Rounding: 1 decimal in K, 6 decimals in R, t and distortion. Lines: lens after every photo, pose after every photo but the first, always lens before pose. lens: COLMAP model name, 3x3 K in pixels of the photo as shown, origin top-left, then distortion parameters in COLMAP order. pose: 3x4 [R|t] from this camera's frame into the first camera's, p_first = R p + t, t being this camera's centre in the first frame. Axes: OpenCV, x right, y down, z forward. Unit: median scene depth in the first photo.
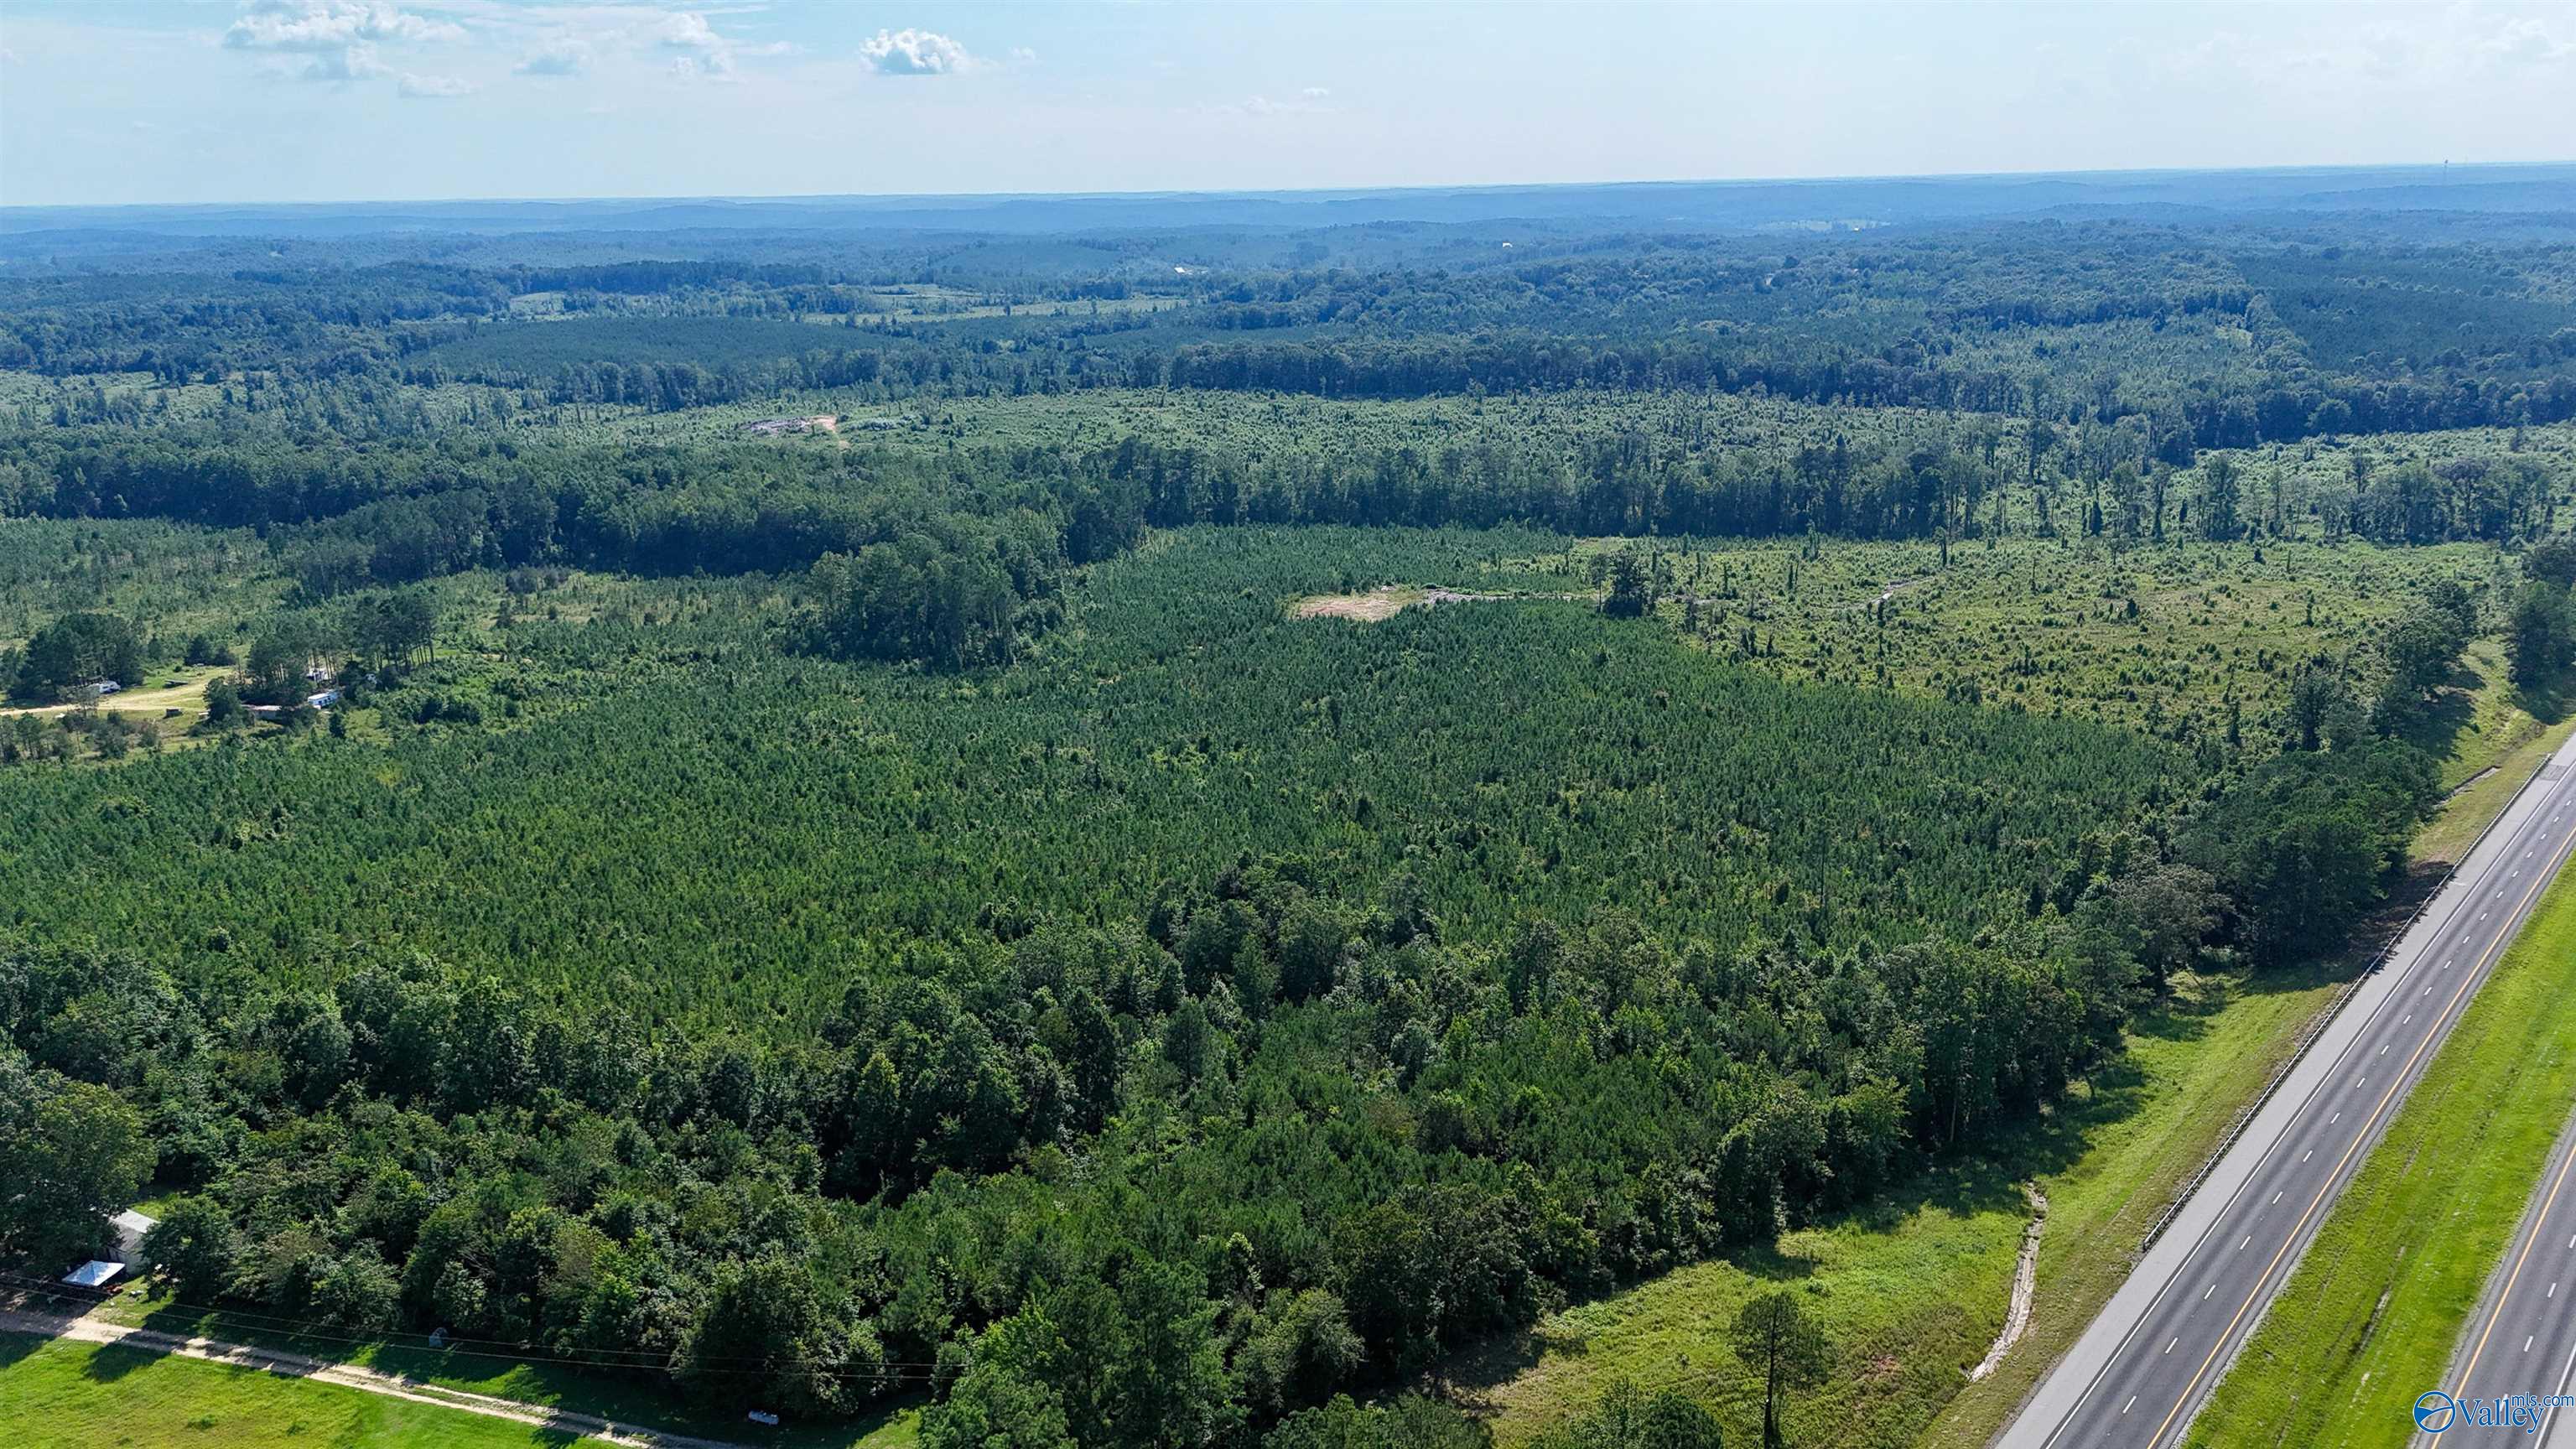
lens RADIAL K [[1888.6, 0, 1296.5], [0, 1888.6, 722.5], [0, 0, 1]] dist [0.070760, -0.062703]
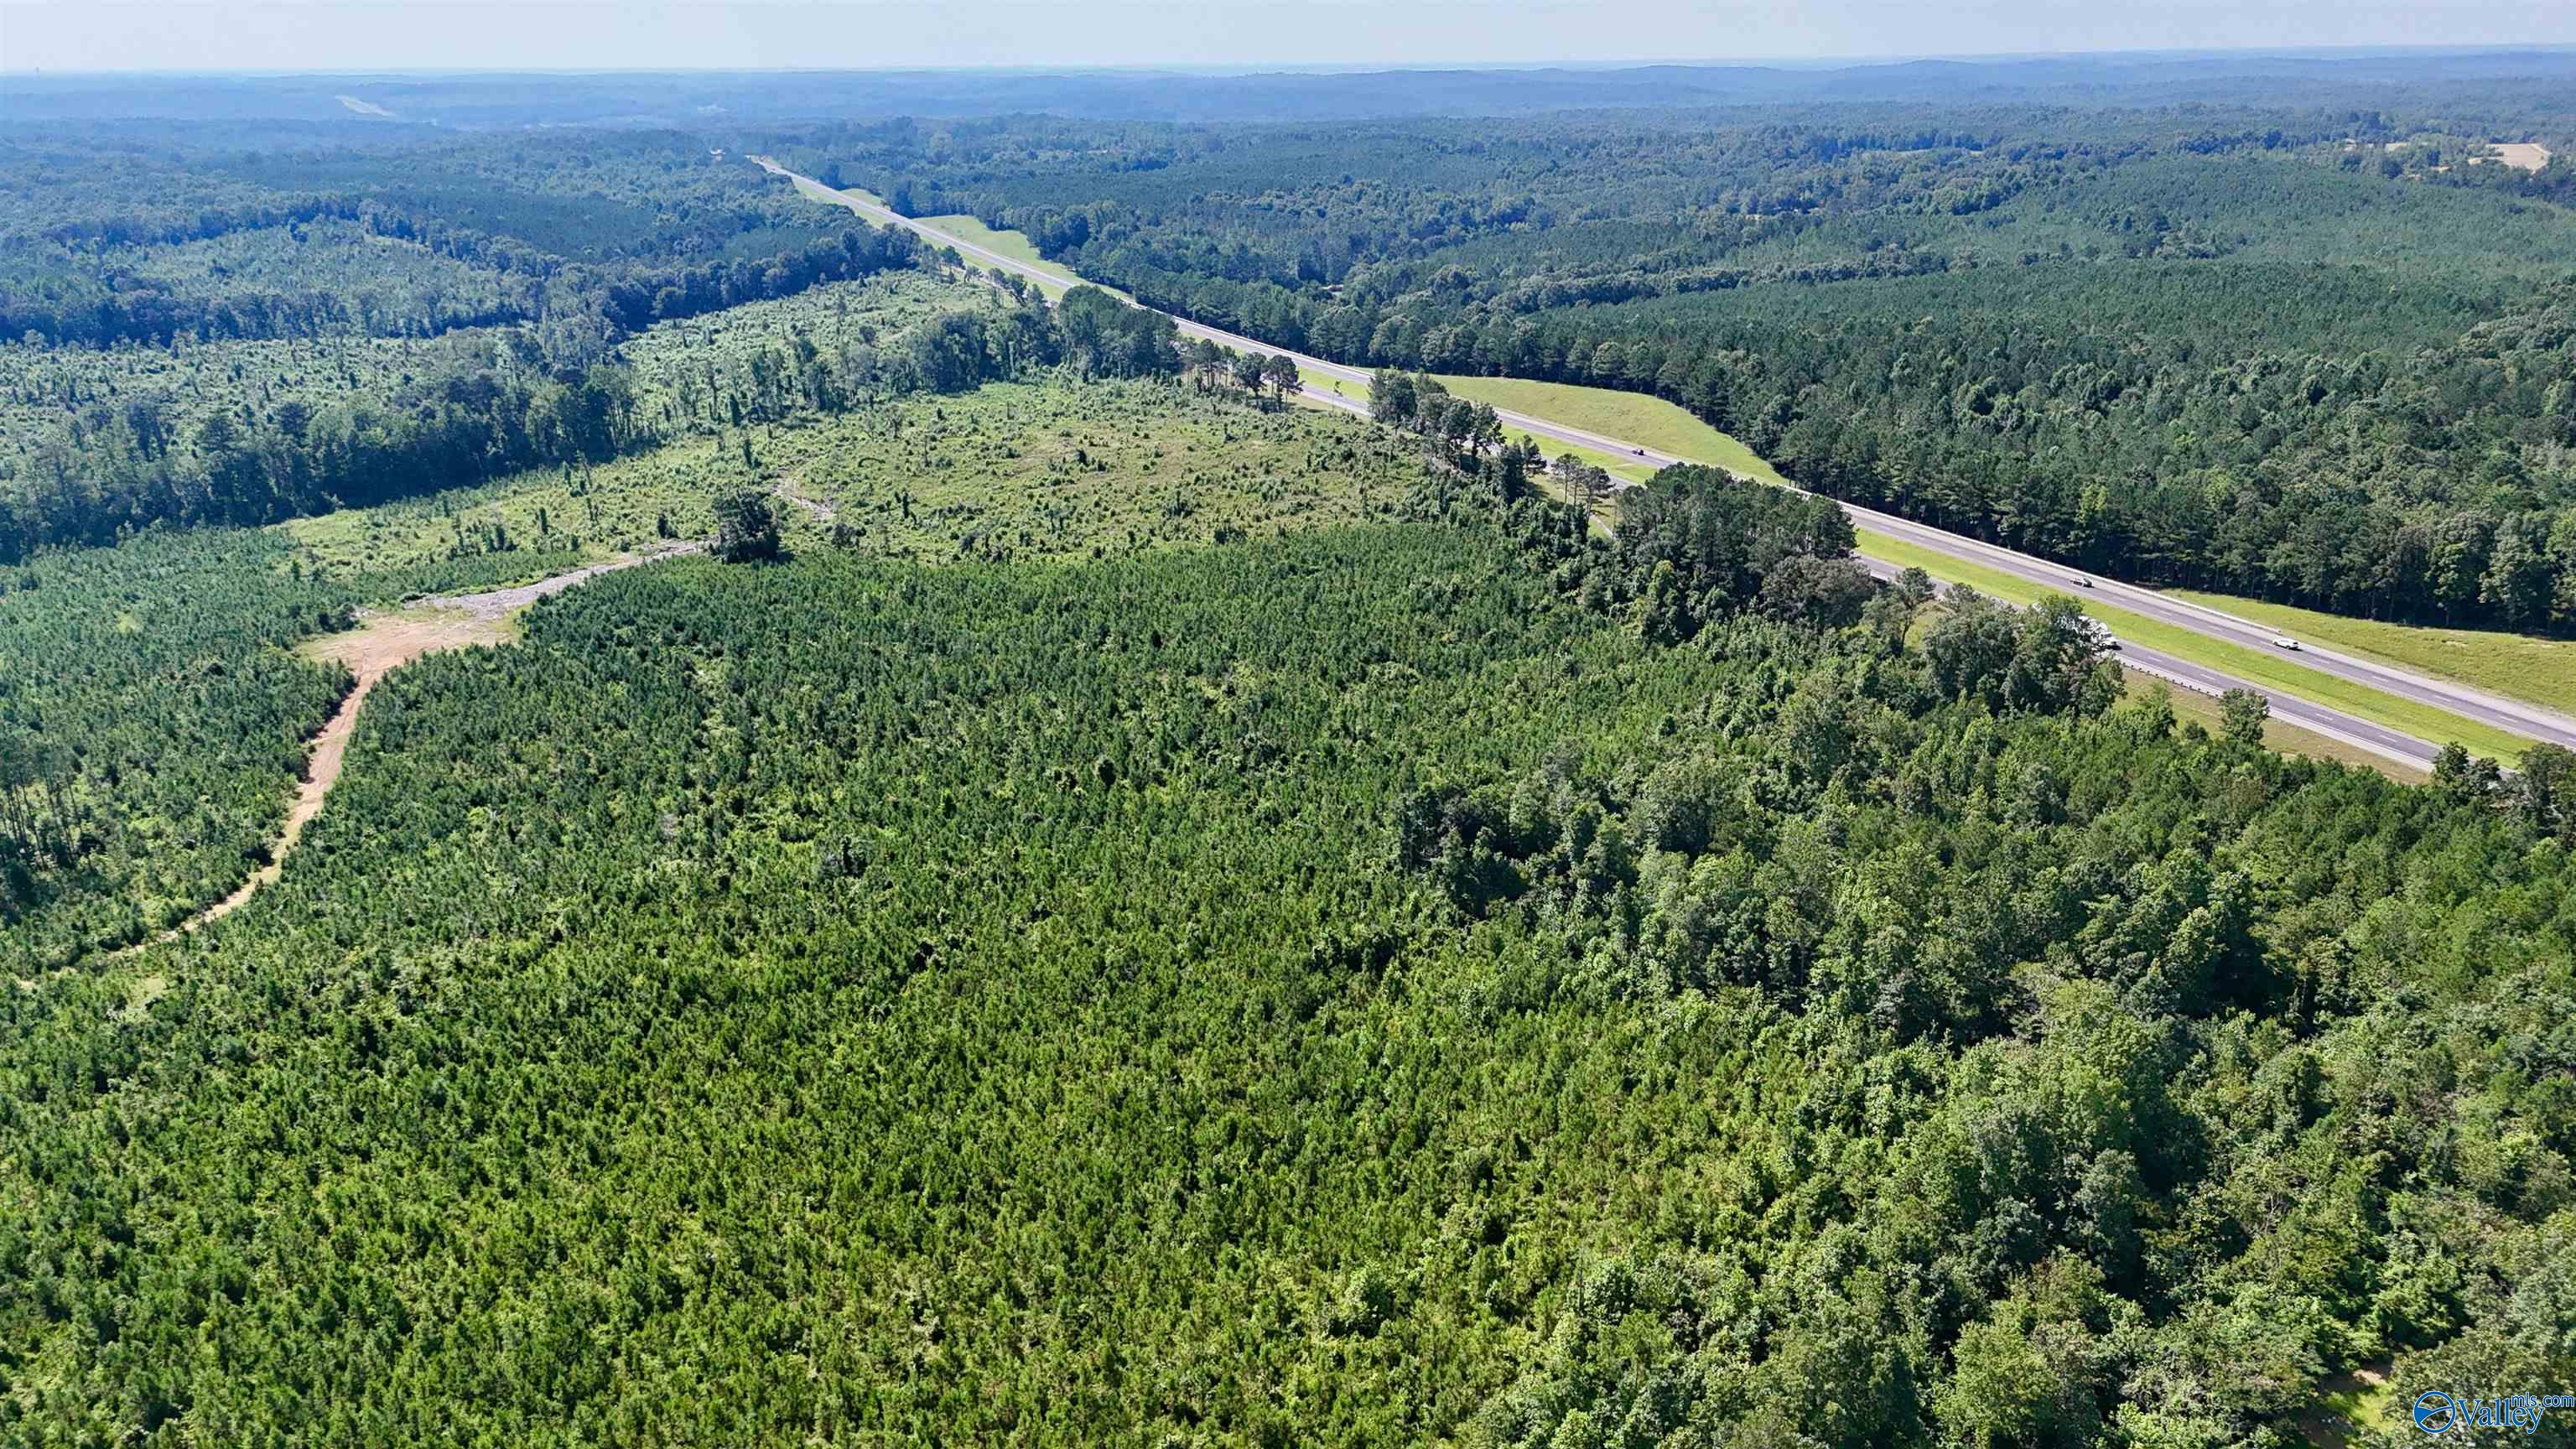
lens RADIAL K [[1888.6, 0, 1292.7], [0, 1888.6, 732.3], [0, 0, 1]] dist [0.082979, -0.084990]
pose [[0.426442, -0.291950, 0.856103, -0.371251], [0.251824, 0.947377, 0.197637, -0.068690], [-0.868753, 0.131307, 0.477521, 0.270971]]
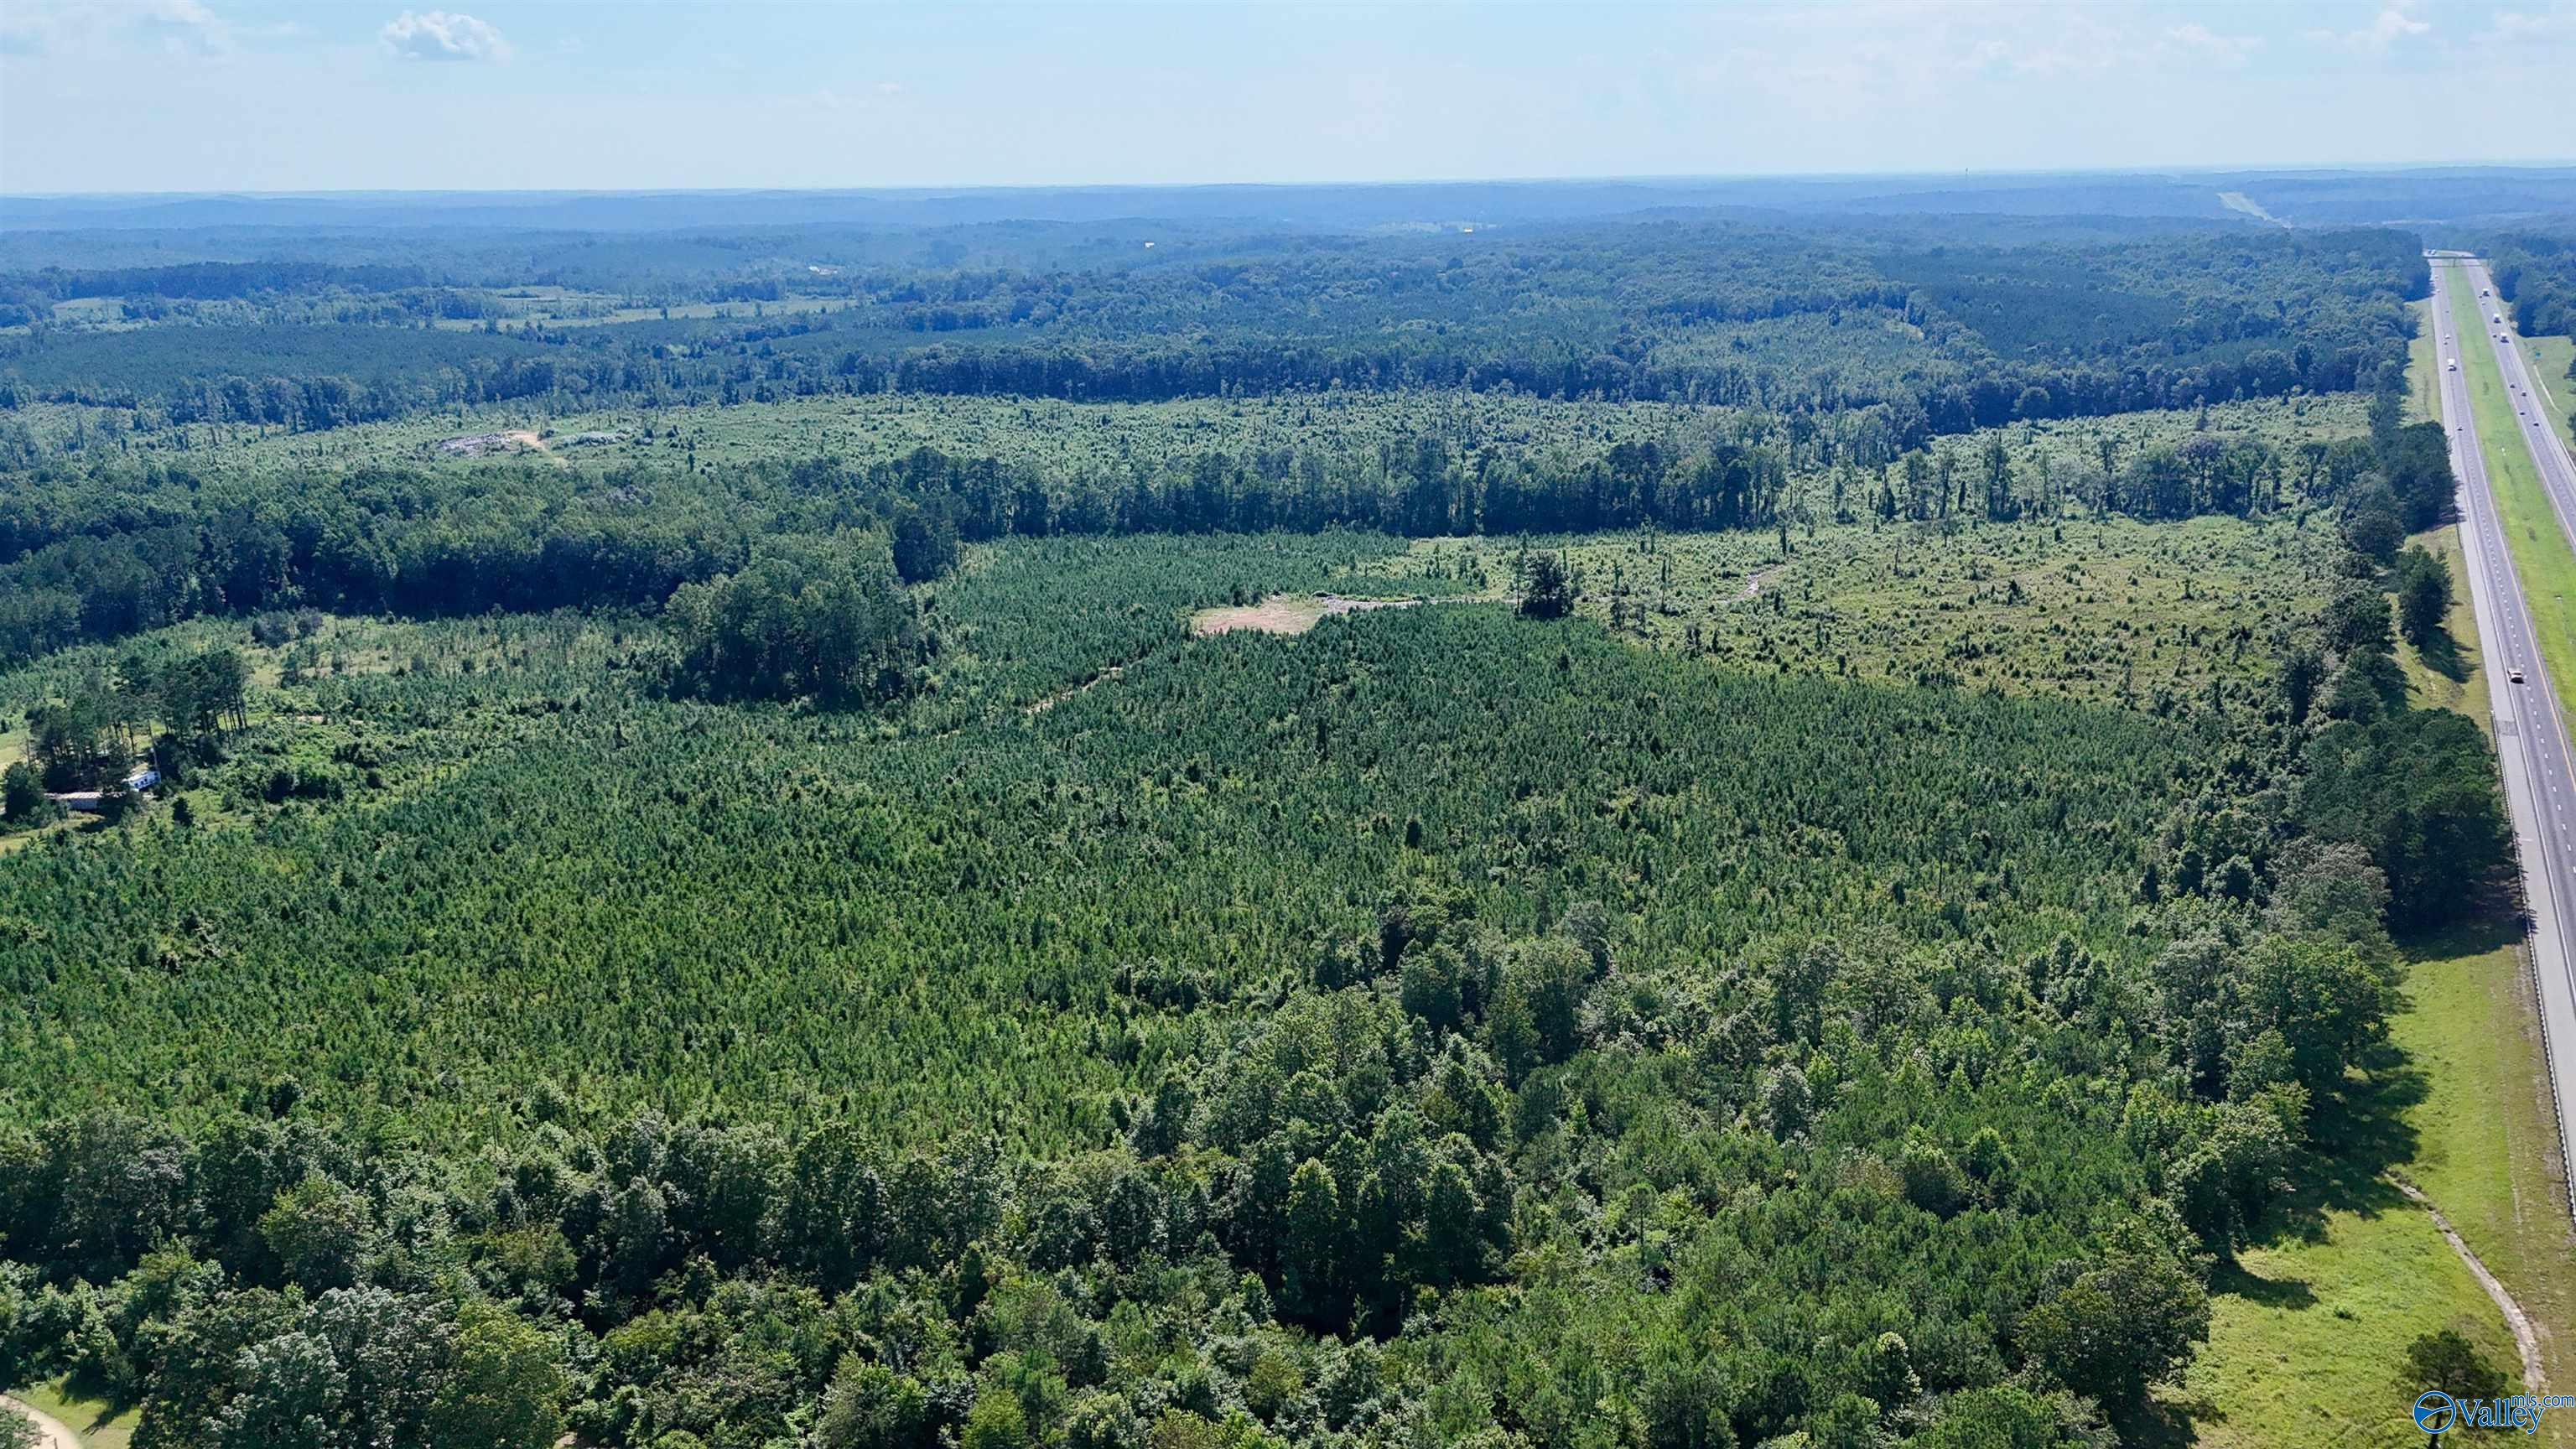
lens RADIAL K [[1888.6, 0, 1296.5], [0, 1888.6, 722.5], [0, 0, 1]] dist [0.070760, -0.062703]
pose [[0.977775, -0.053796, 0.202638, -0.116363], [0.053785, 0.998537, 0.005566, -0.009916], [-0.202641, 0.005456, 0.979238, 0.041011]]
